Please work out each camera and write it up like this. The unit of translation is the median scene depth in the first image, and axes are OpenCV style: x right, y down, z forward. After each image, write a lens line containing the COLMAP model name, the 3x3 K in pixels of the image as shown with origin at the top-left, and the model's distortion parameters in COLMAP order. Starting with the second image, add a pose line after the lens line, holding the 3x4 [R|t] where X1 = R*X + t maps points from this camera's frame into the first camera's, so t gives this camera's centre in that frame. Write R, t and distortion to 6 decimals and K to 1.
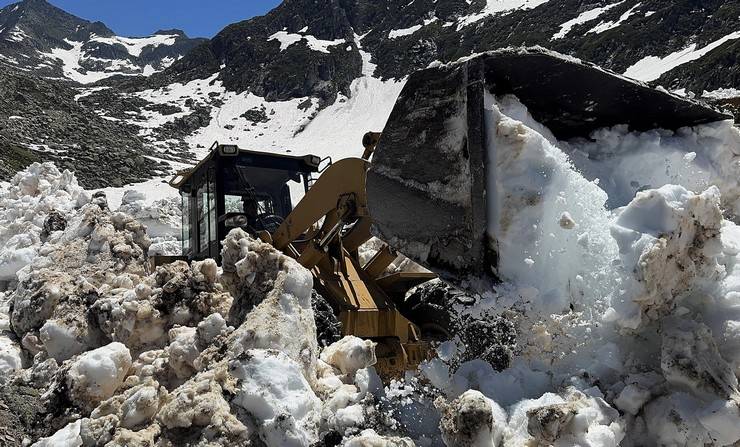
lens RADIAL K [[668.2, 0, 341.1], [0, 668.2, 205.4], [0, 0, 1]] dist [0.191953, -0.380254]
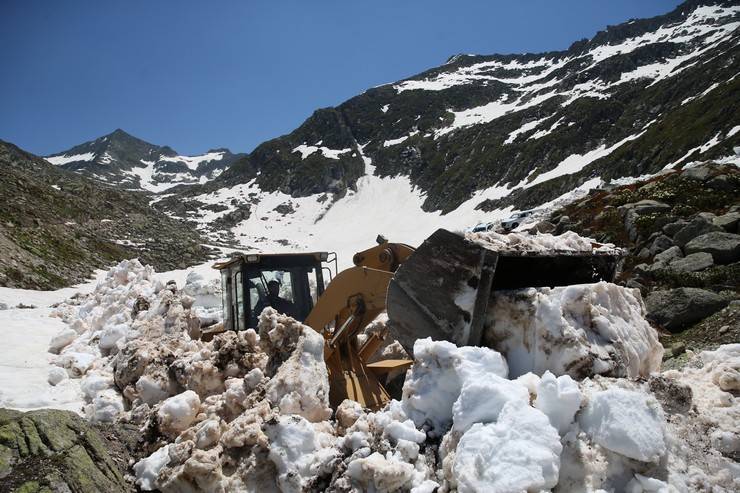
lens RADIAL K [[521.6, 0, 370.0], [0, 521.6, 246.5], [0, 0, 1]] dist [-0.112186, 0.118530]
pose [[0.998285, -0.048176, 0.033262, 0.026317], [0.049898, 0.997344, -0.053058, -0.023469], [-0.030617, 0.054627, 0.998037, -0.095965]]
